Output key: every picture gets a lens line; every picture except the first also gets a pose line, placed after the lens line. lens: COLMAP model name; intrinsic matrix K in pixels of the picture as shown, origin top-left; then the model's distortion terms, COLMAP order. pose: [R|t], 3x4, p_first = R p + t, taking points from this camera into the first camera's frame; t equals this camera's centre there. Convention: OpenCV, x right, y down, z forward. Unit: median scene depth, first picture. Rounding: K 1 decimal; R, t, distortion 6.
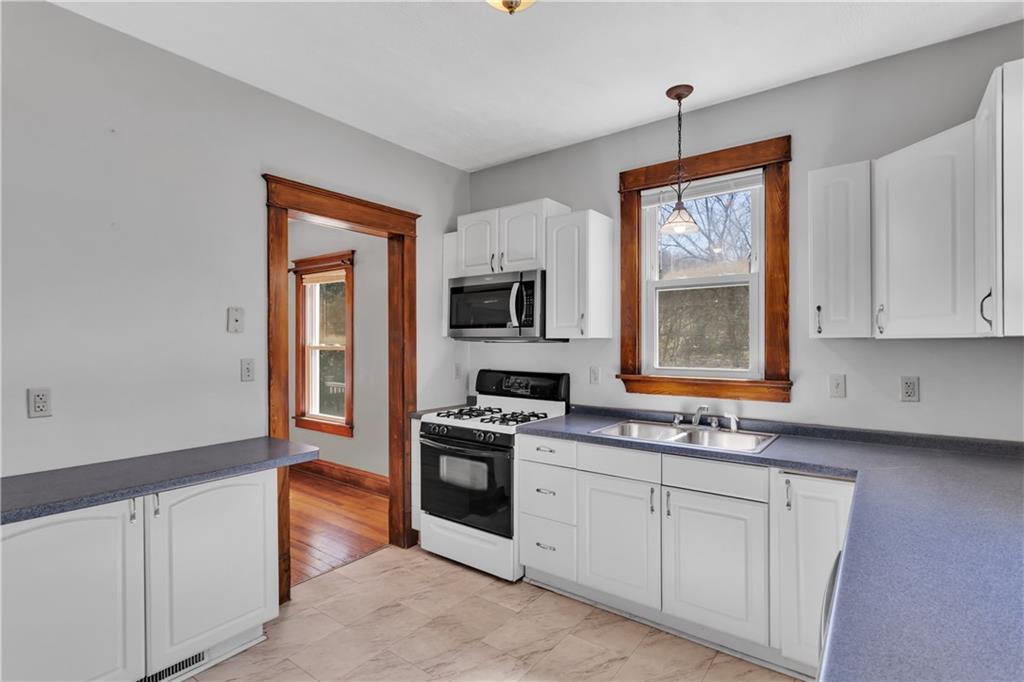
lens RADIAL K [[494.0, 0, 509.4], [0, 494.0, 340.7], [0, 0, 1]] dist [-0.006209, -0.000216]
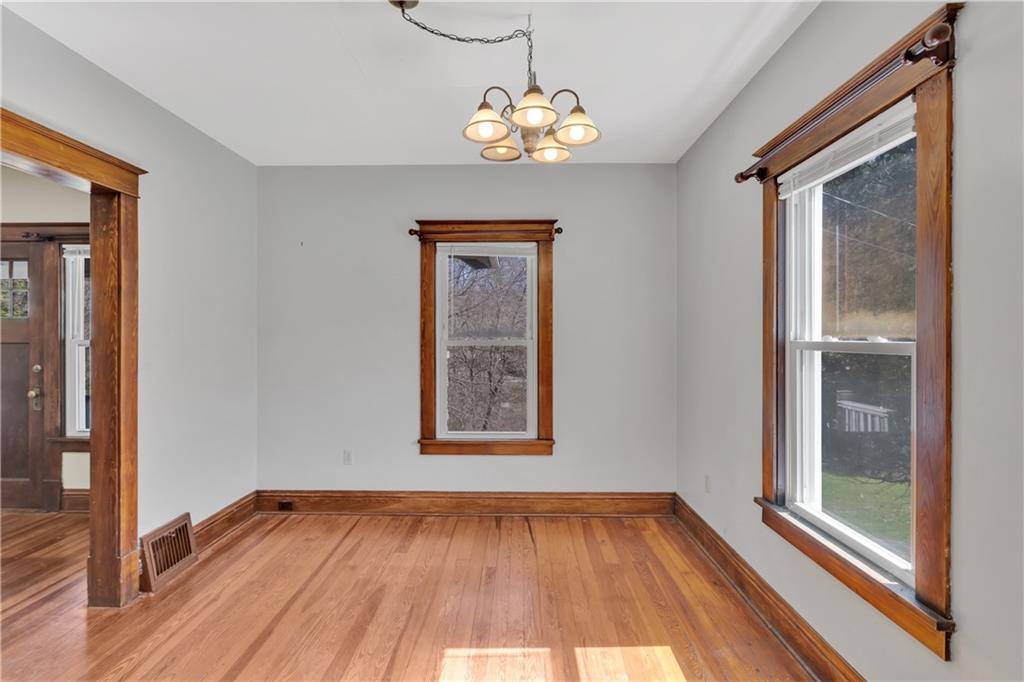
lens RADIAL K [[494.0, 0, 501.7], [0, 494.0, 336.6], [0, 0, 1]] dist [-0.006209, -0.000216]
pose [[0.586968, 0.001271, -0.809609, -0.217525], [-0.000614, 0.999999, 0.001124, 0.006416], [0.809610, -0.000163, 0.586968, 0.563623]]
